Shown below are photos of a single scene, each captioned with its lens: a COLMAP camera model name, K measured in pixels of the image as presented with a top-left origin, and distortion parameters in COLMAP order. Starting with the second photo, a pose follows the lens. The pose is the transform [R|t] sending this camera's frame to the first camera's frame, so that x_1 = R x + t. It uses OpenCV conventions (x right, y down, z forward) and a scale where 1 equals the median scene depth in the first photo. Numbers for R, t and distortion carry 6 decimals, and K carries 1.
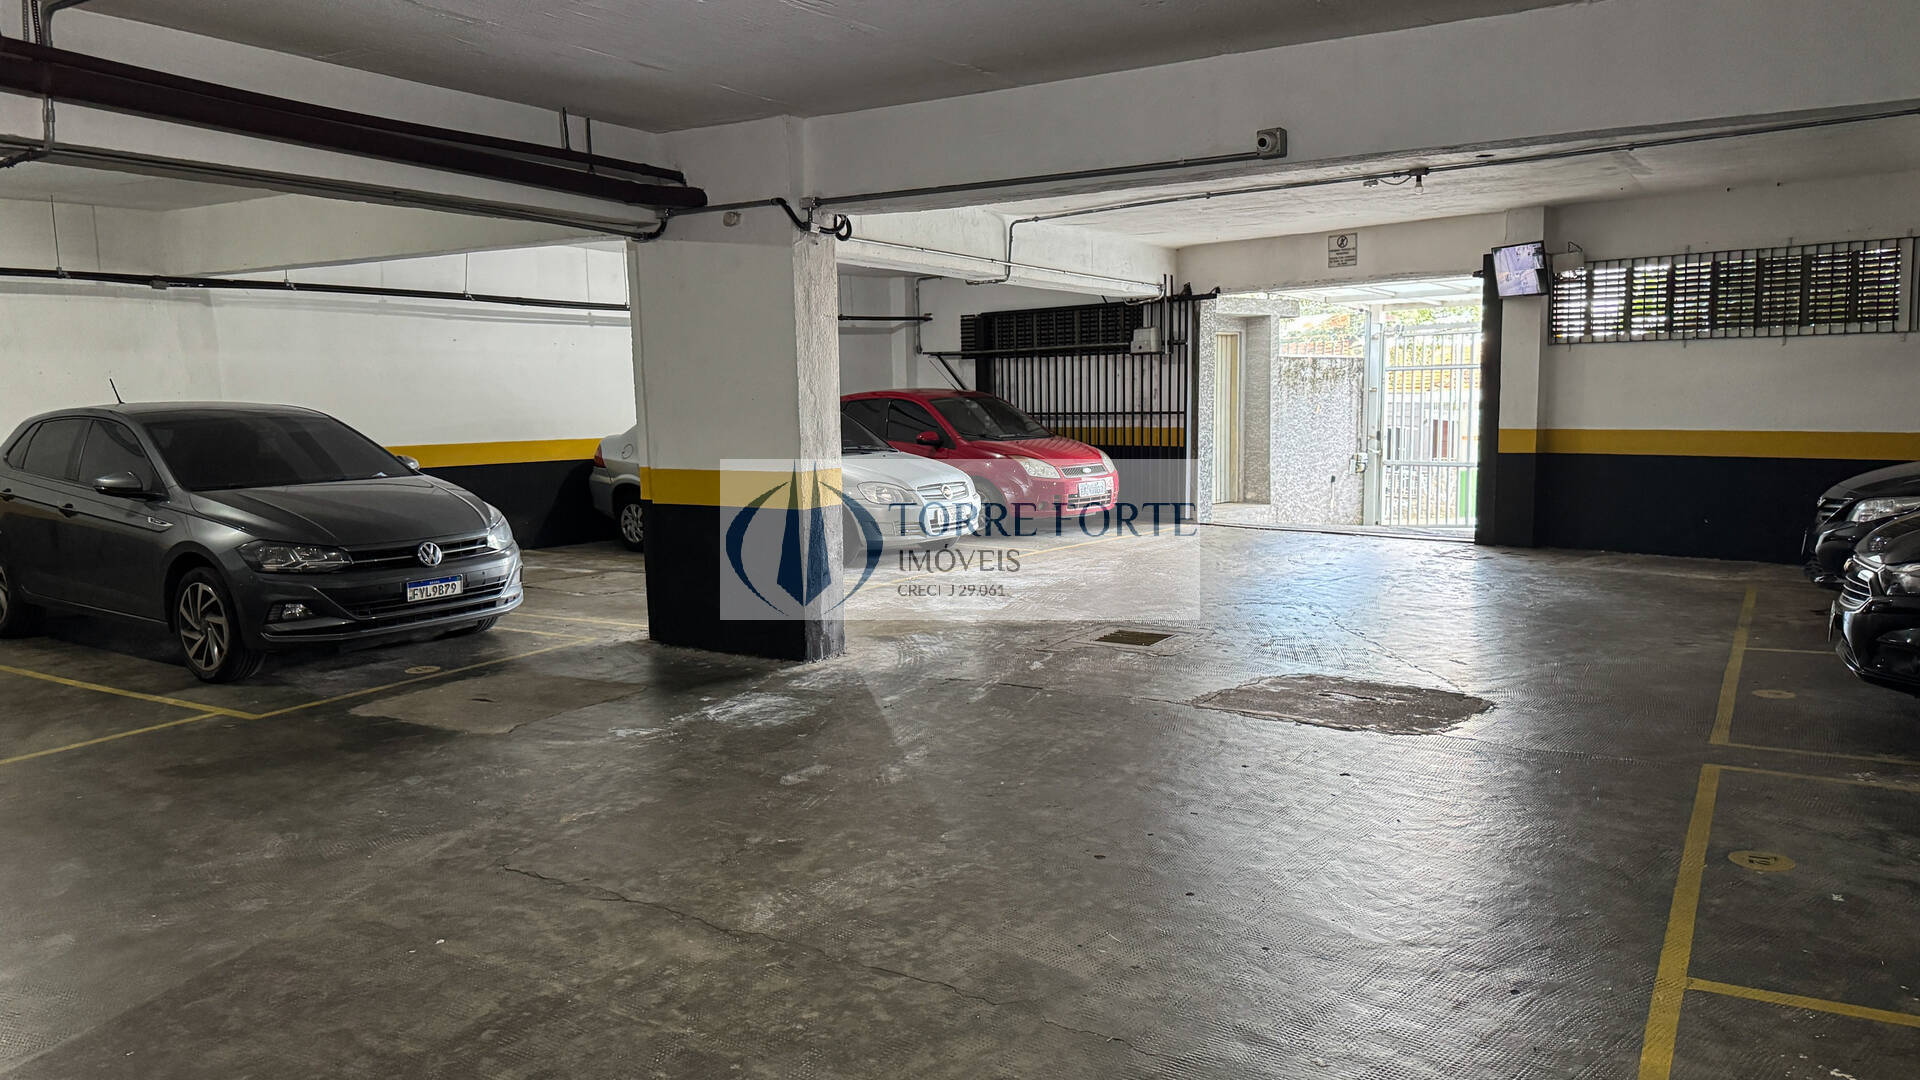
lens RADIAL K [[1319.3, 0, 960.0], [0, 1319.3, 540.0], [0, 0, 1]] dist [0.140473, -0.223314]
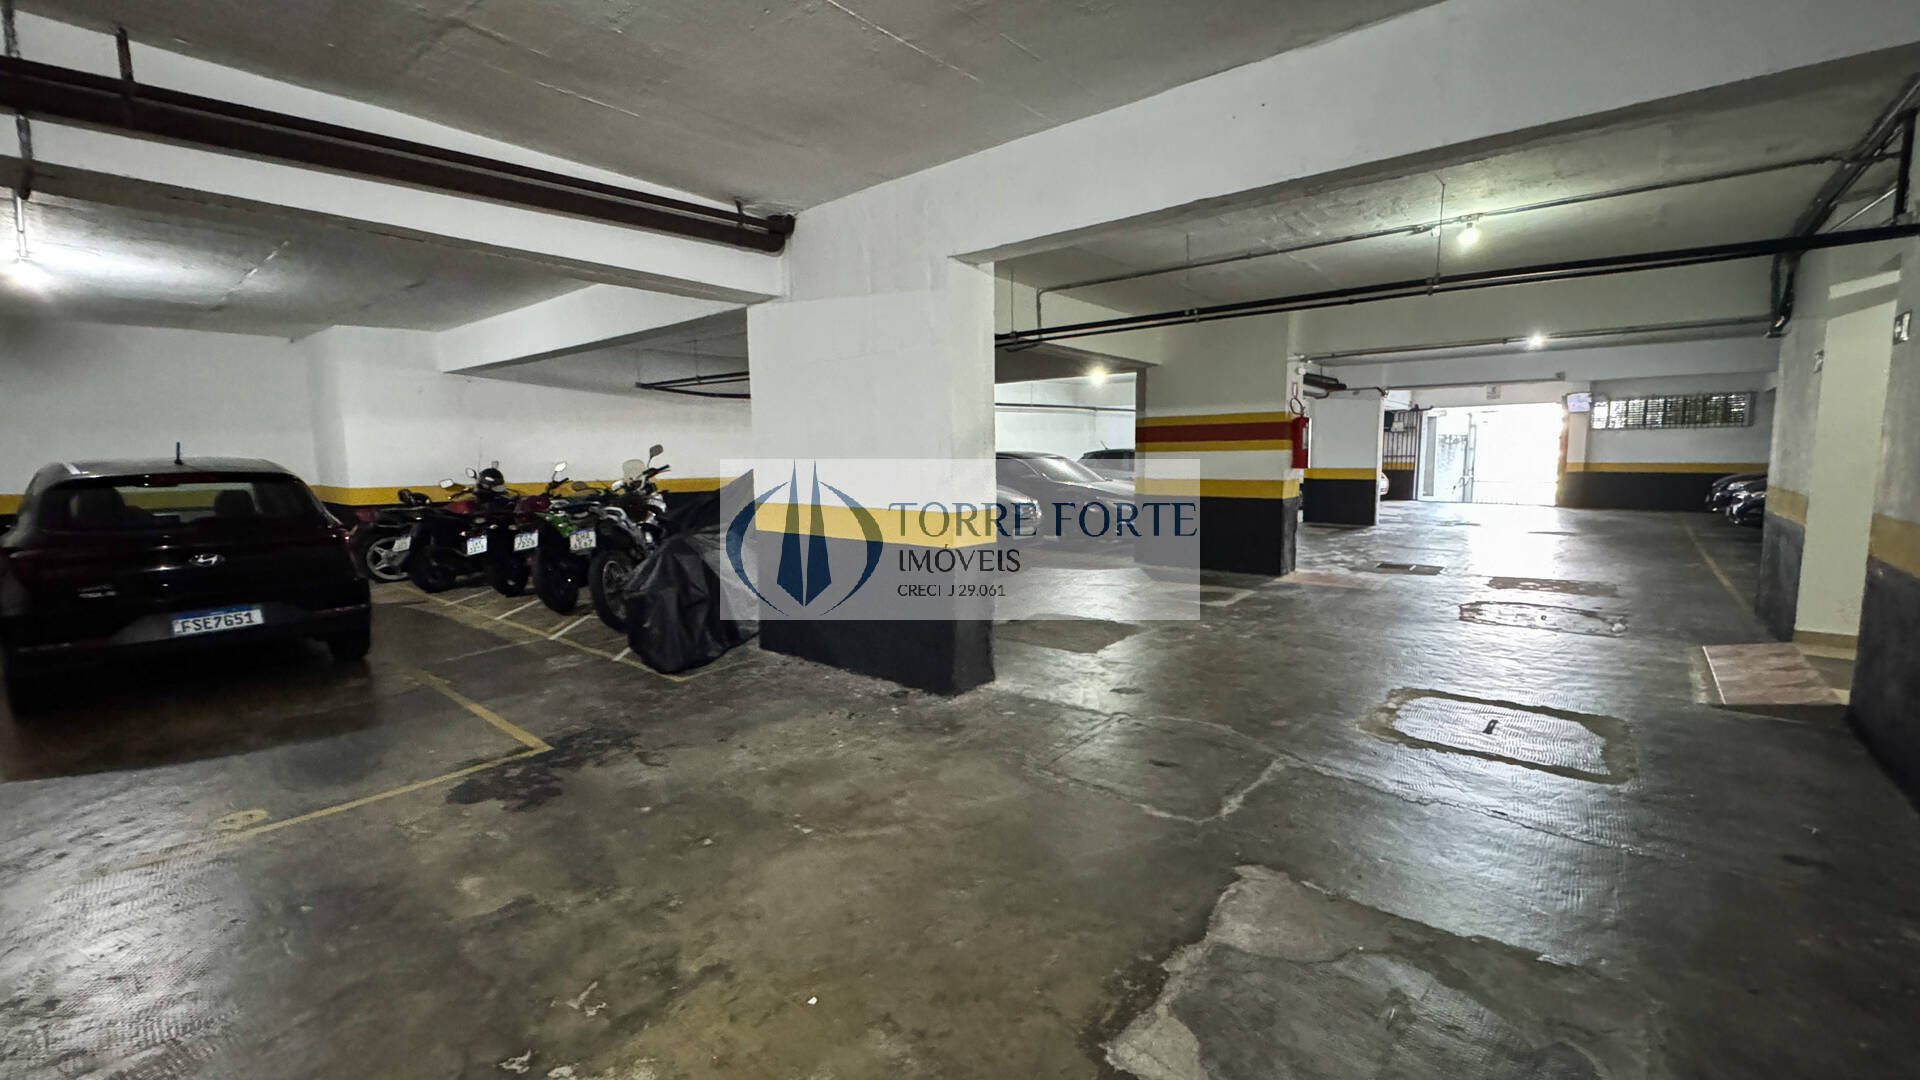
lens RADIAL K [[772.1, 0, 962.1], [0, 772.1, 535.0], [0, 0, 1]] dist [-0.001310, -0.000157]
pose [[0.986396, 0.025441, -0.162407, -0.547445], [-0.025865, 0.999665, -0.000500, 0.096552], [0.162340, 0.004694, 0.986724, -0.719524]]
